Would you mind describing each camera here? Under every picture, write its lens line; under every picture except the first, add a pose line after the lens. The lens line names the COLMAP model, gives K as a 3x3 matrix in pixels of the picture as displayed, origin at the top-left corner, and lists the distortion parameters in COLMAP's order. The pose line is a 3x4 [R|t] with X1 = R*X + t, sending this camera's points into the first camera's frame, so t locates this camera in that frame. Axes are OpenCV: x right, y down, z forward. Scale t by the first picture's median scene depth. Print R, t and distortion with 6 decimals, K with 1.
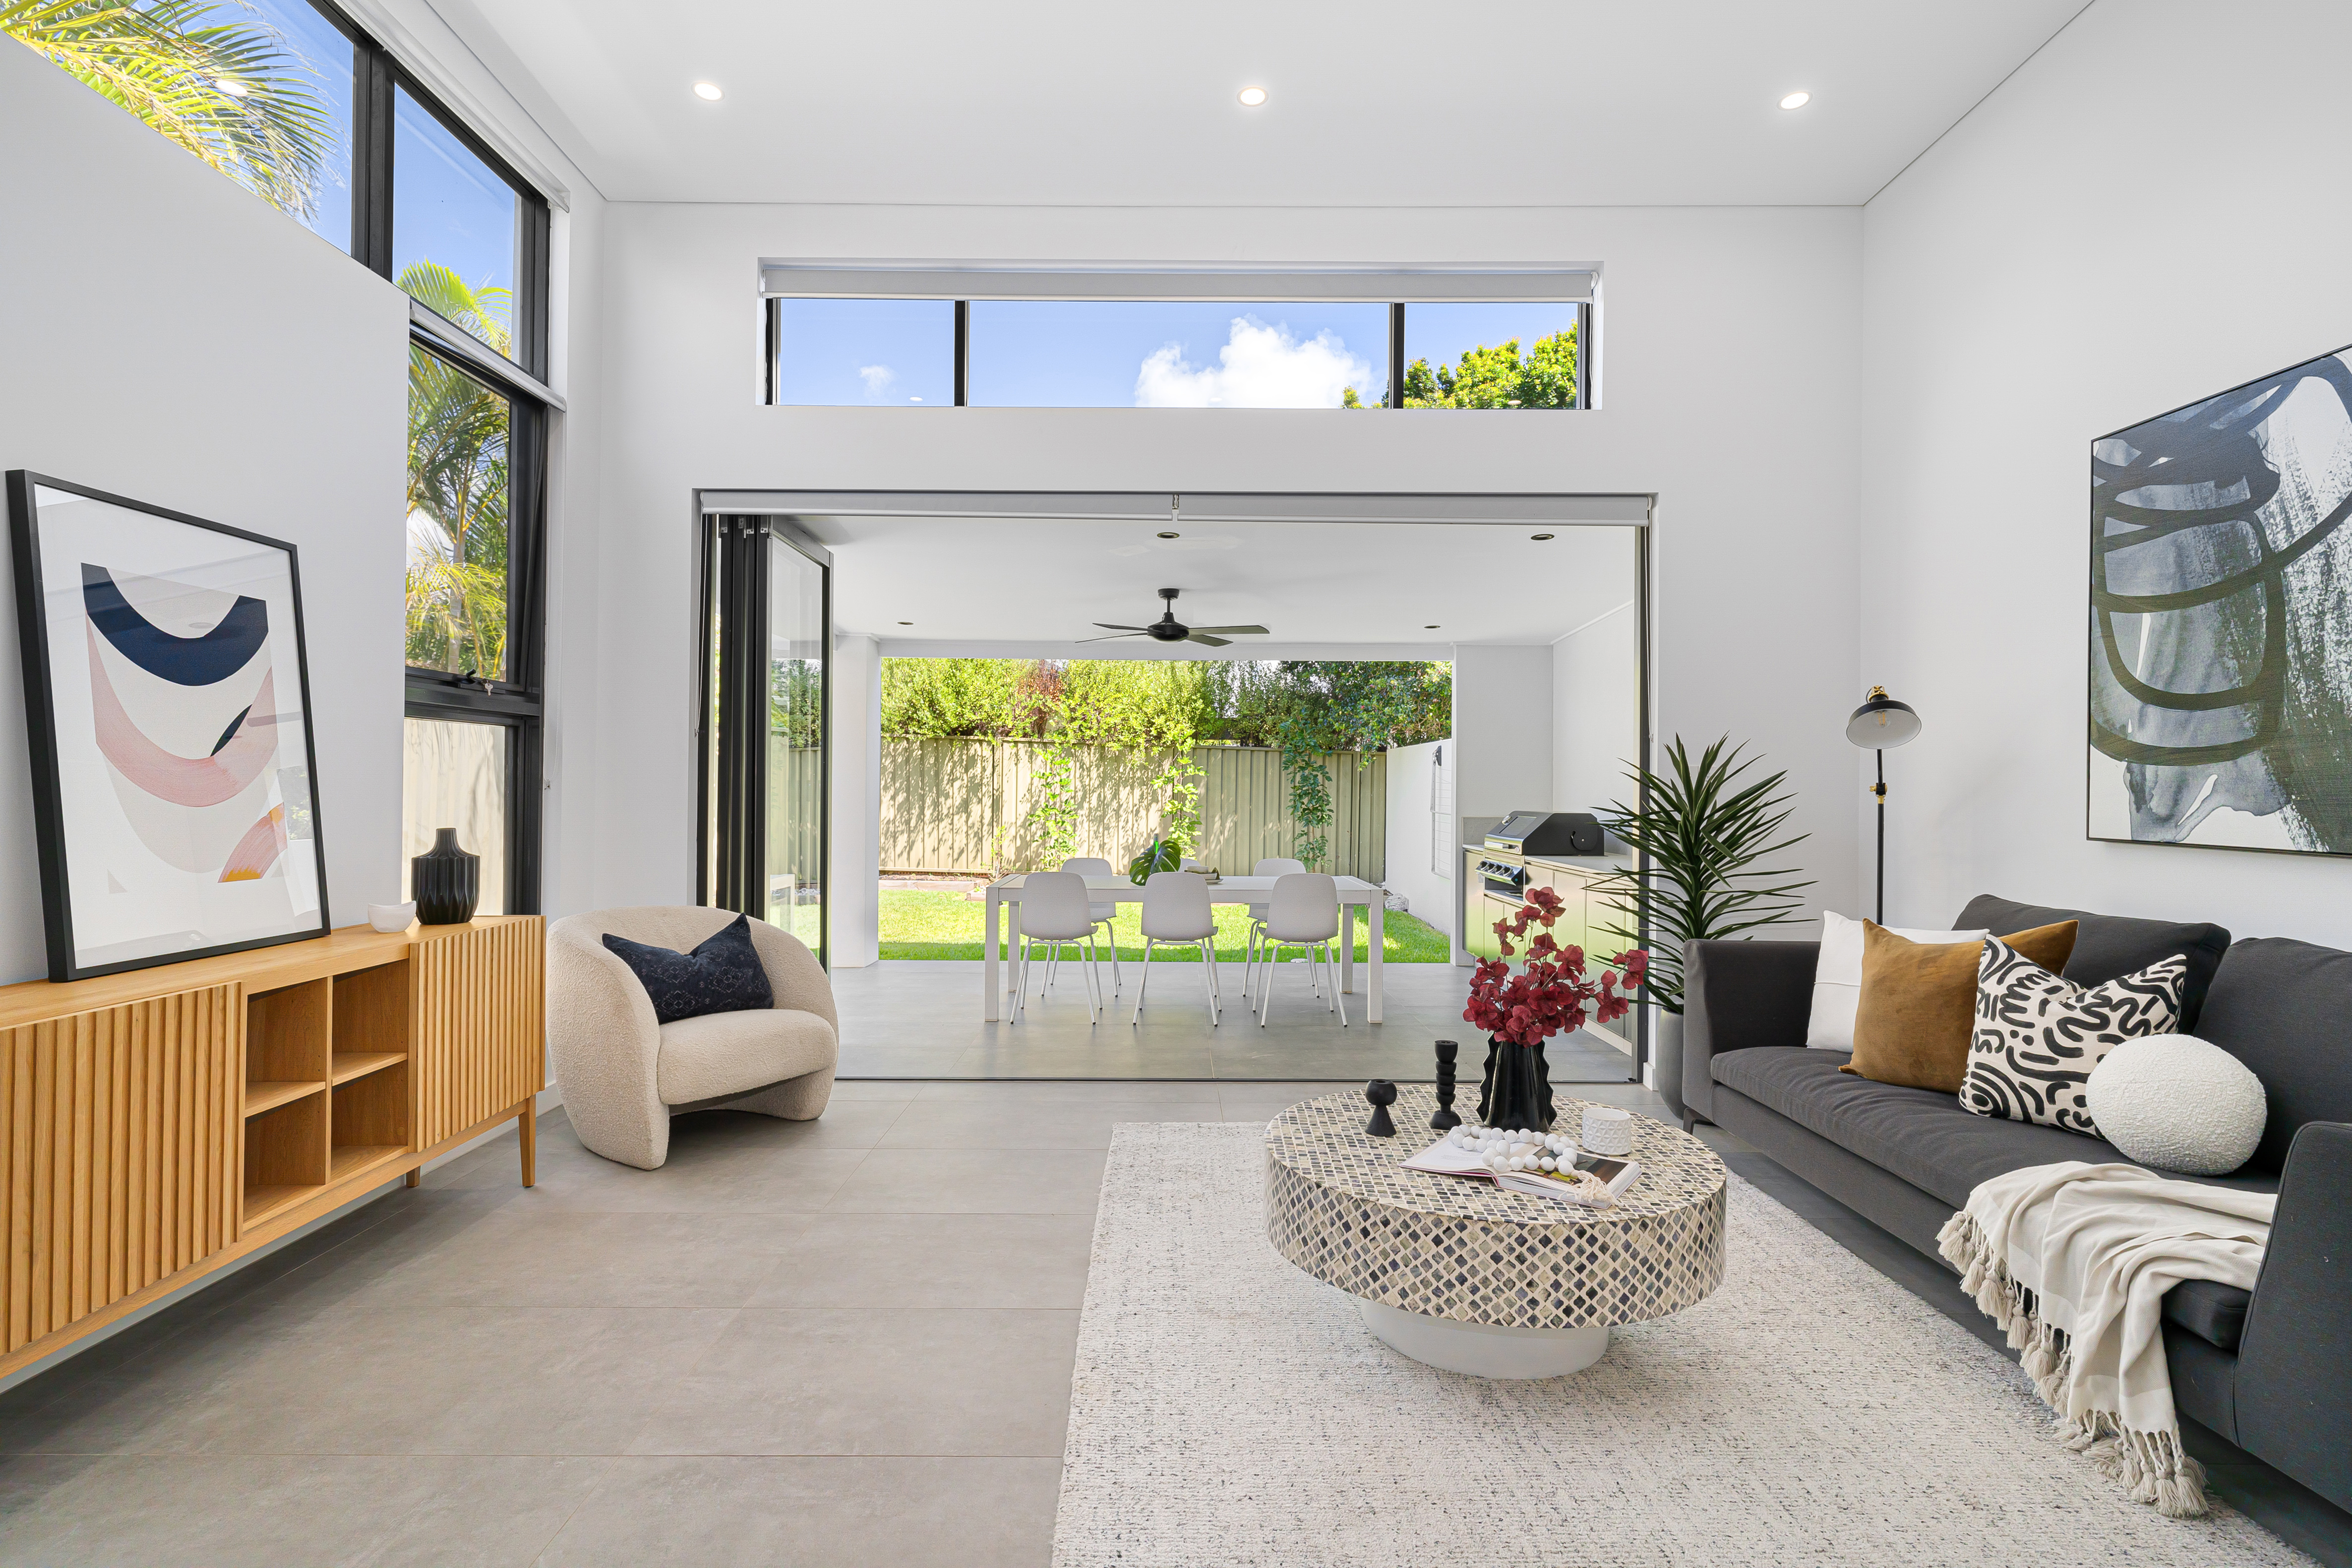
lens RADIAL K [[1182.0, 0, 1159.3], [0, 1182.0, 780.7], [0, 0, 1]] dist [0.011726, 0.001739]
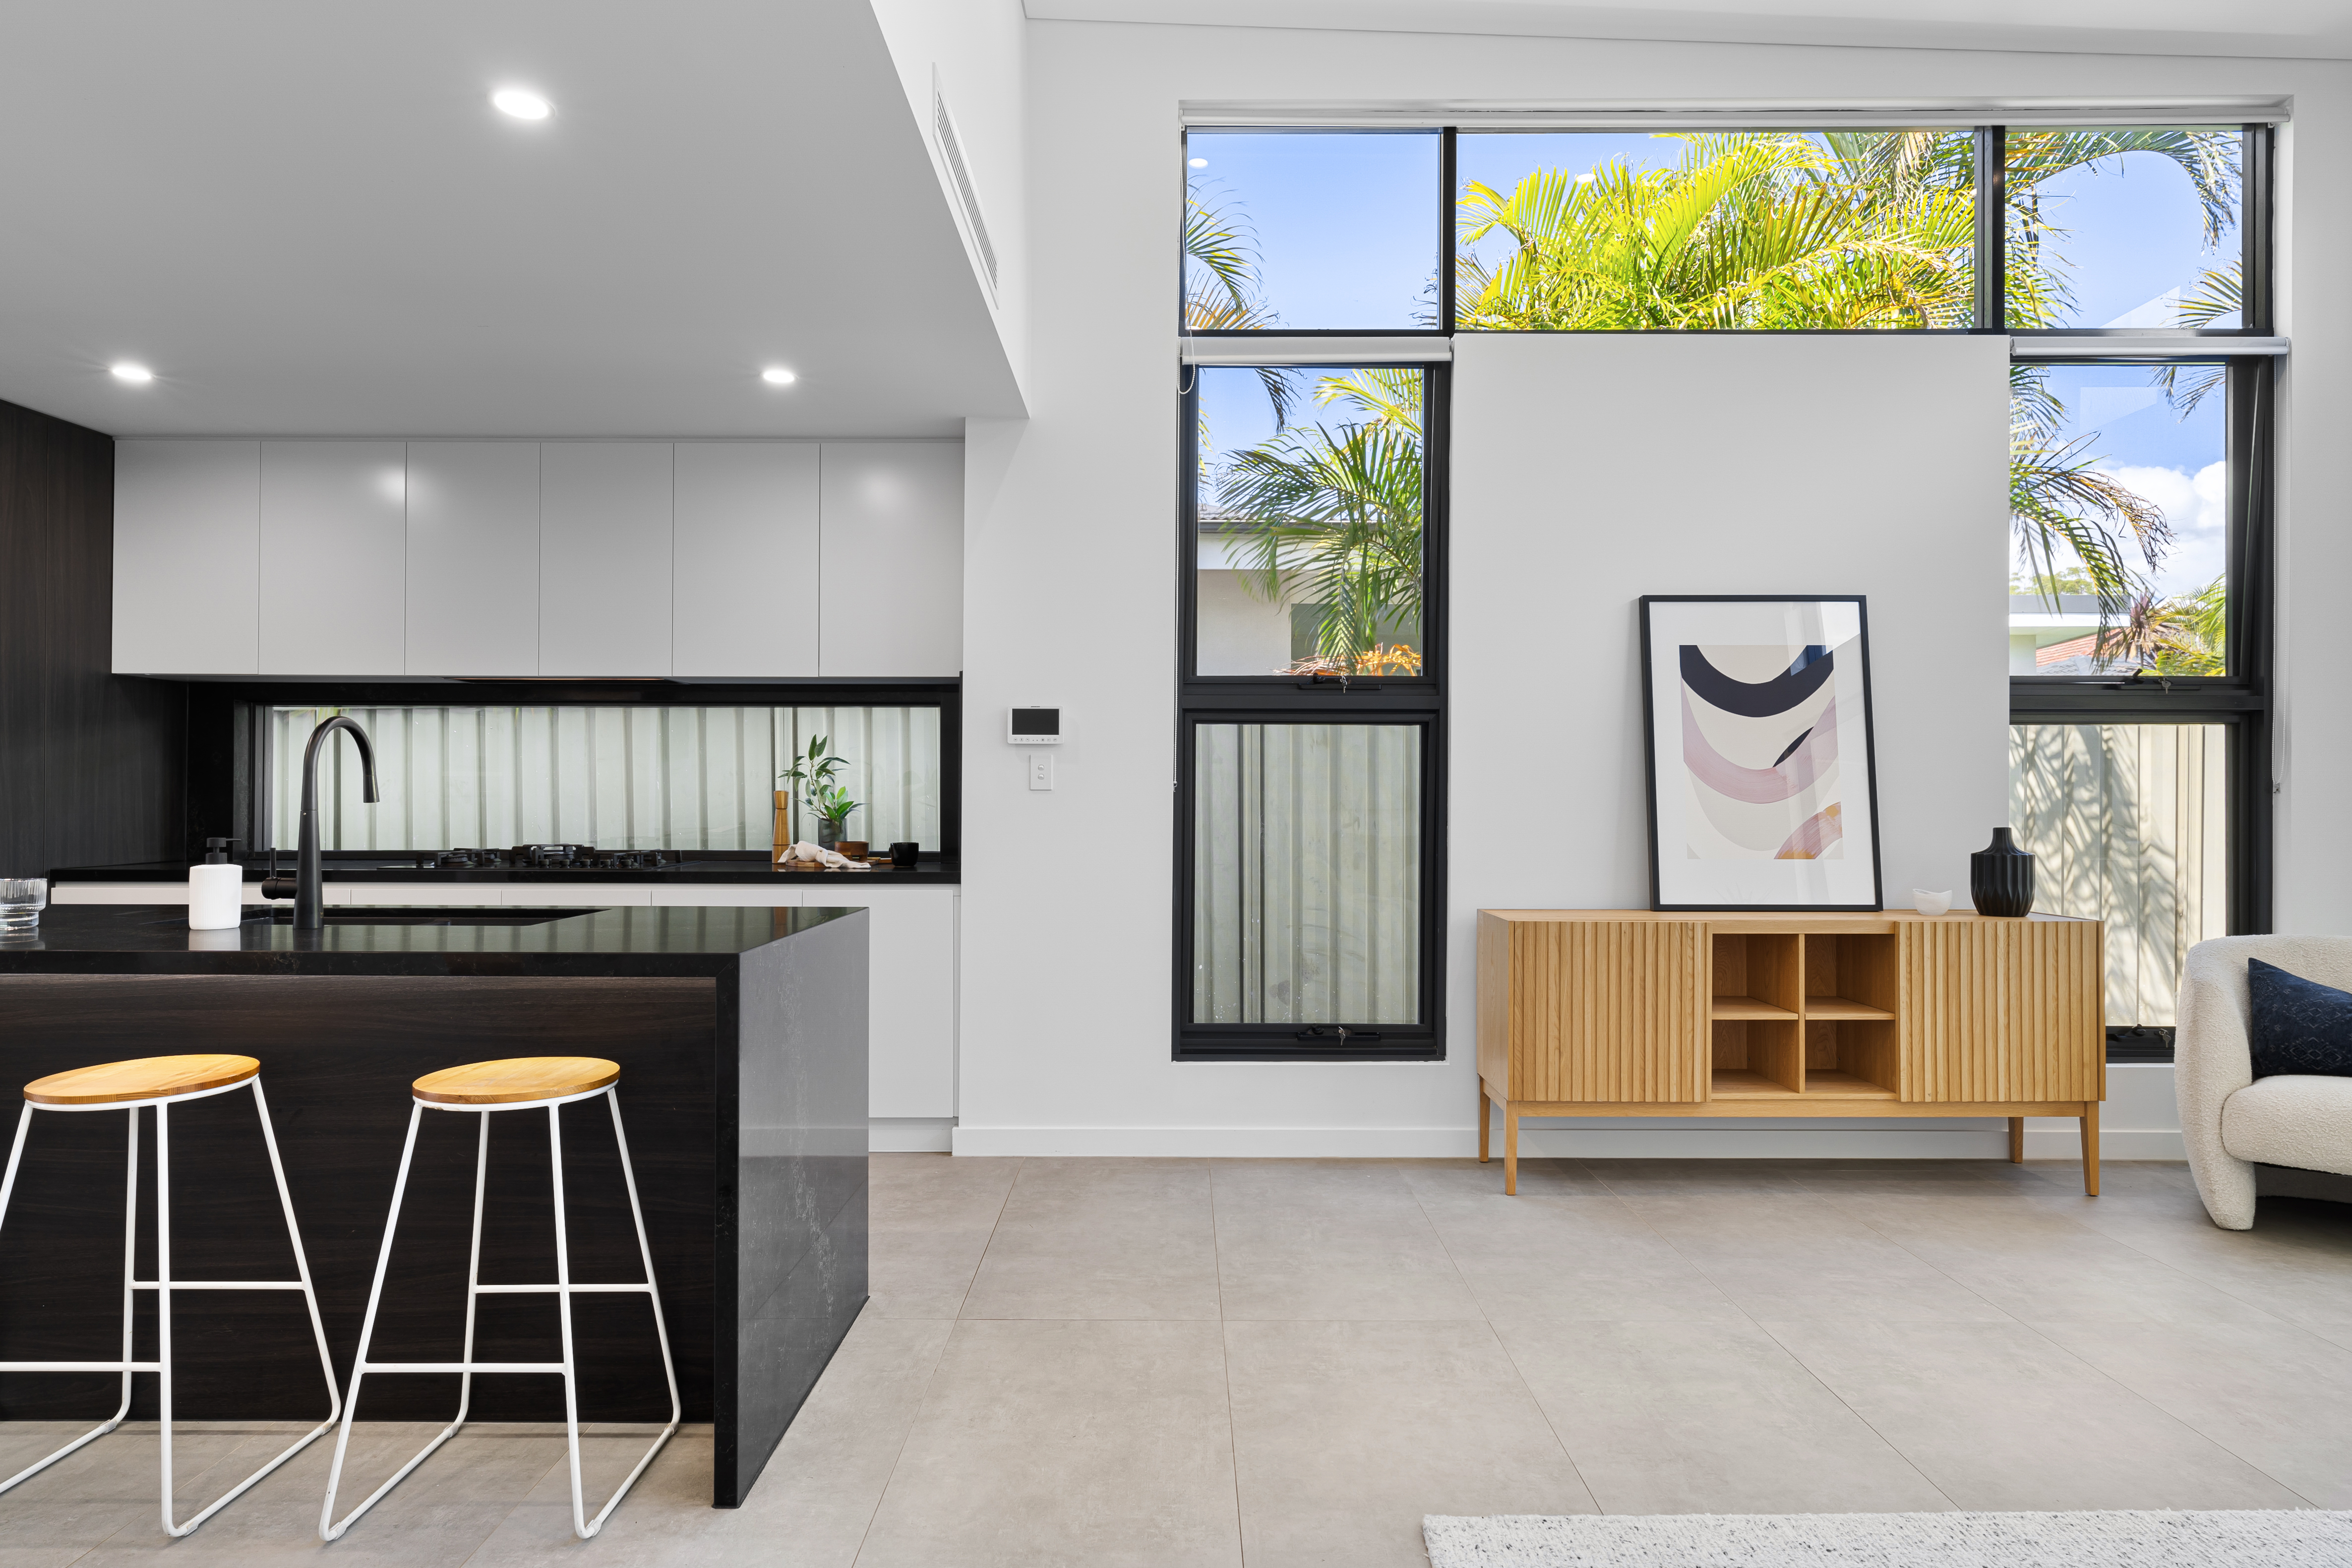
lens RADIAL K [[1312.1, 0, 1168.2], [0, 1312.1, 781.5], [0, 0, 1]] dist [0.001398, 0.000857]
pose [[0.003006, -0.015683, -0.999872, 0.392029], [0.003939, 0.999869, -0.015672, 0.009495], [0.999988, -0.003892, 0.003068, 0.163711]]
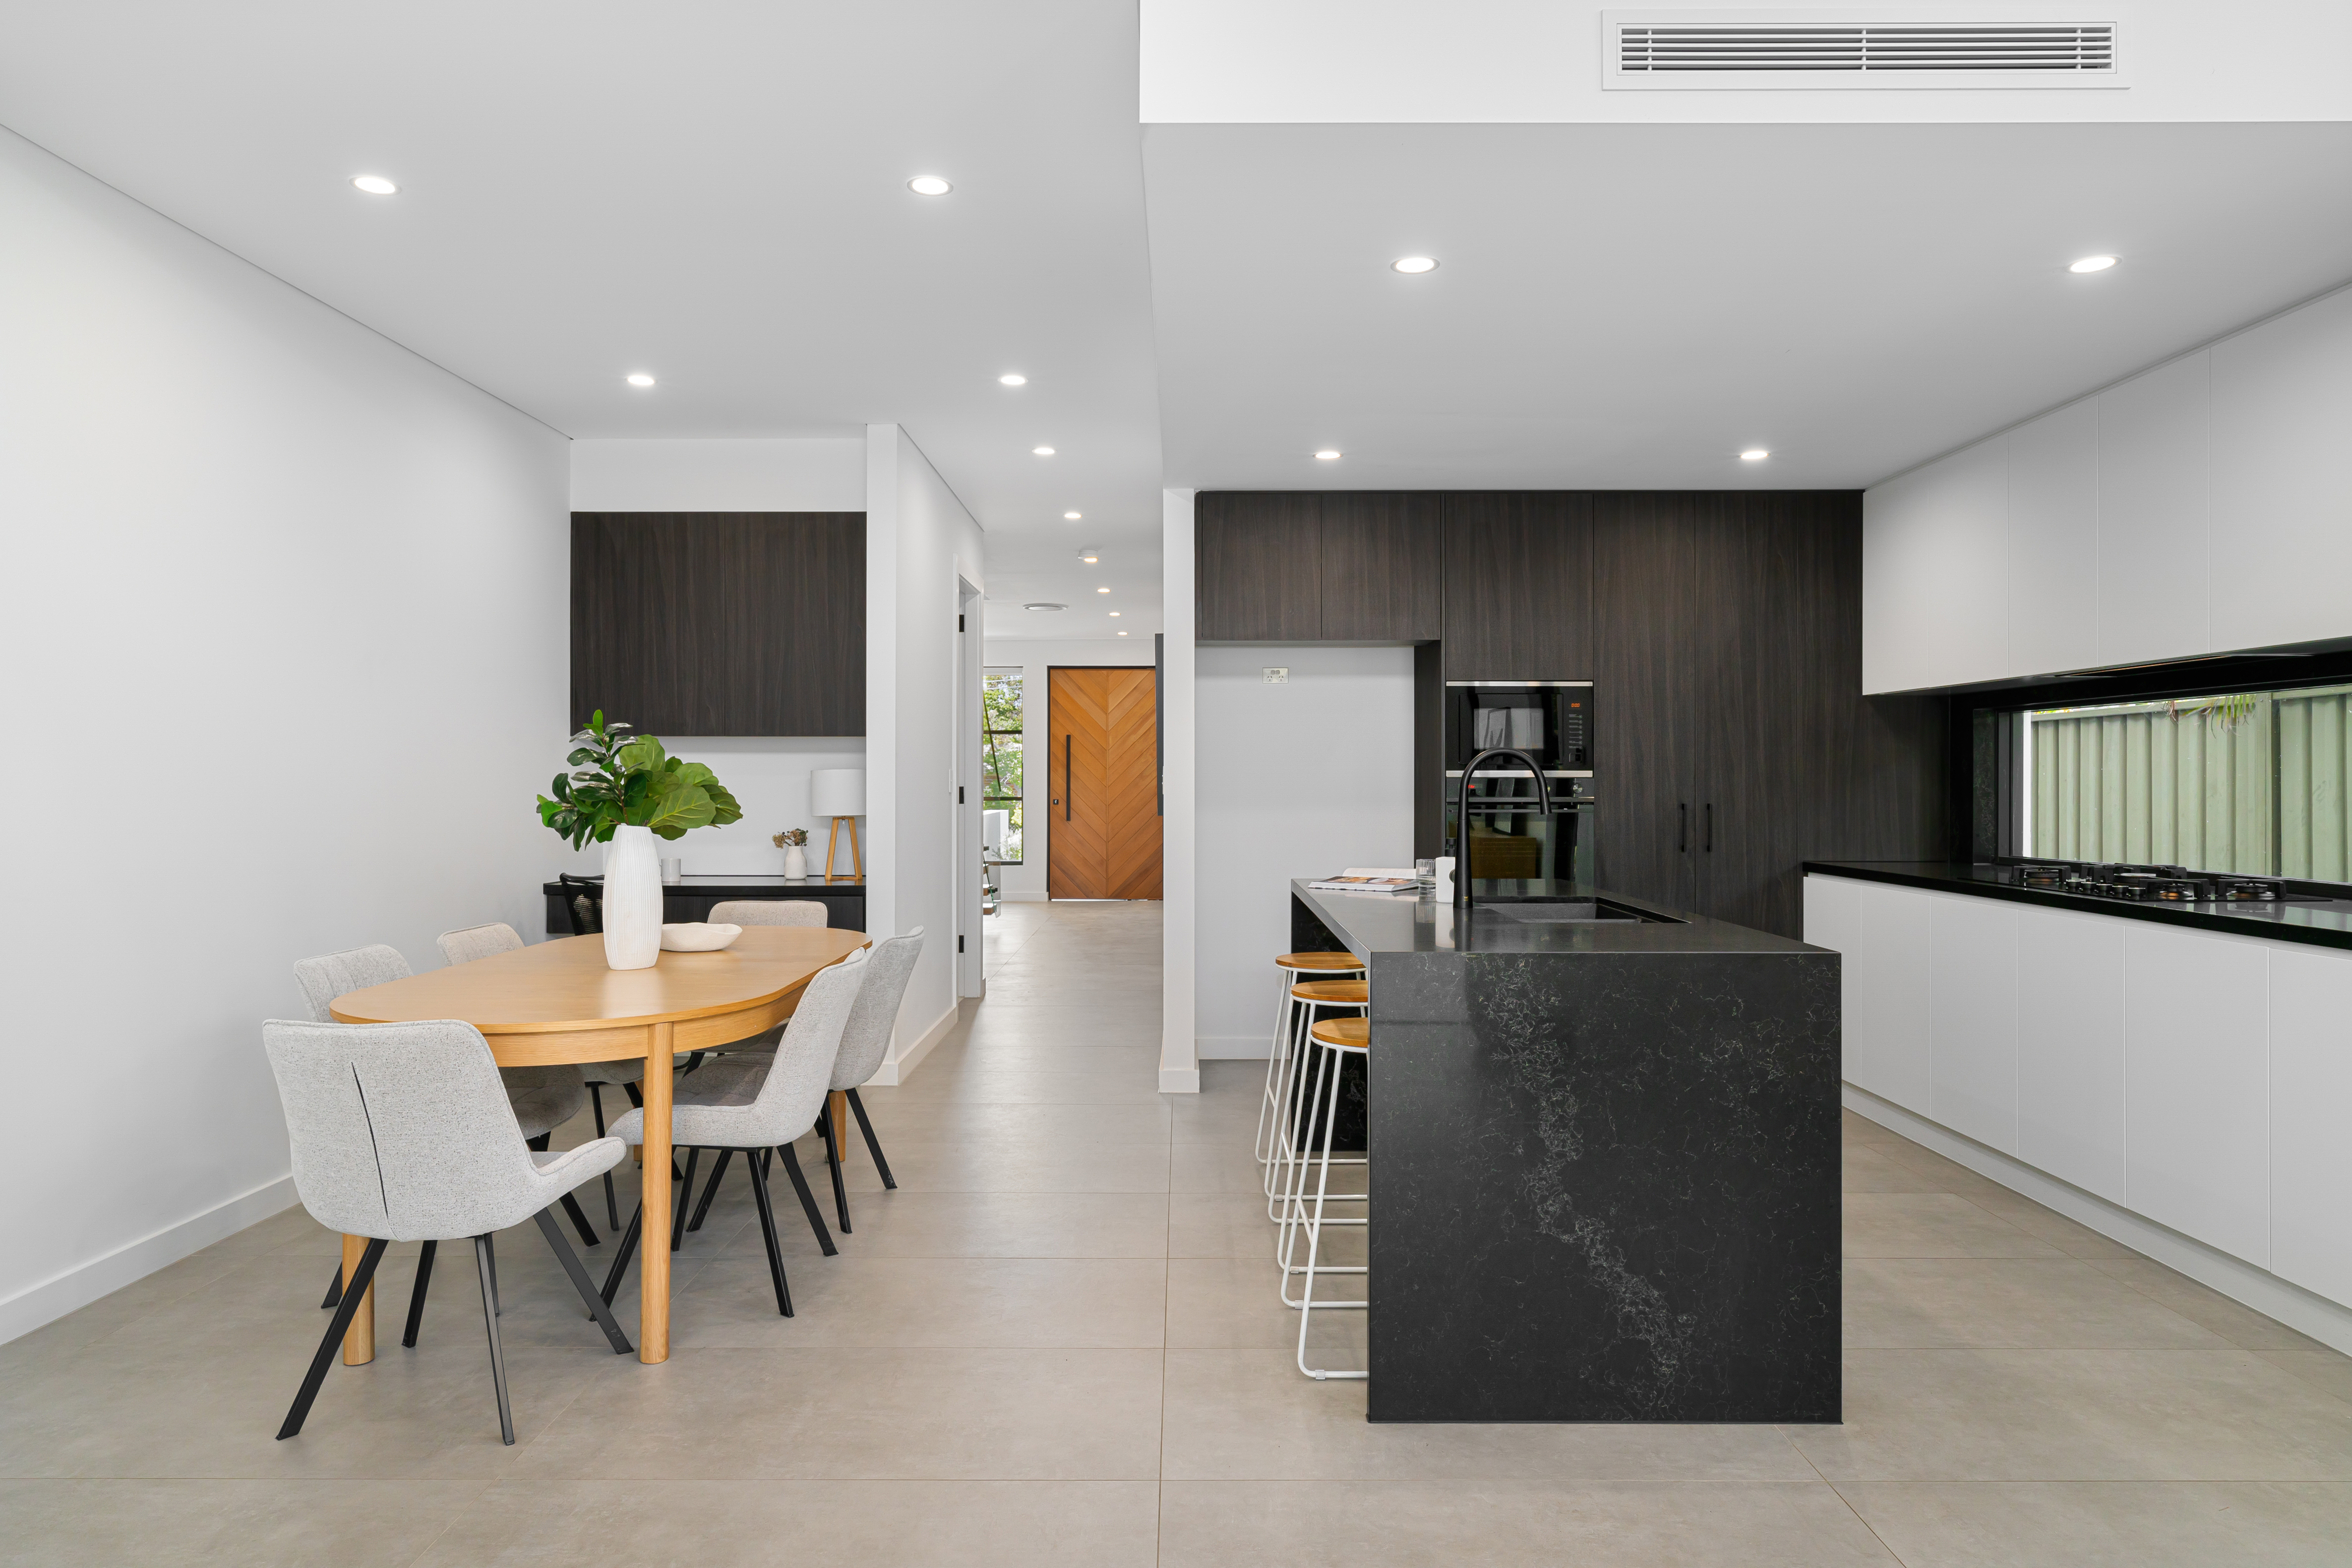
lens RADIAL K [[1436.3, 0, 1171.6], [0, 1436.3, 773.4], [0, 0, 1]] dist [-0.005690, 0.003643]
pose [[-0.999986, -0.005200, 0.000437, 0.036946], [-0.005205, 0.999911, -0.012304, -0.002811], [-0.000373, -0.012306, -0.999924, 0.576887]]
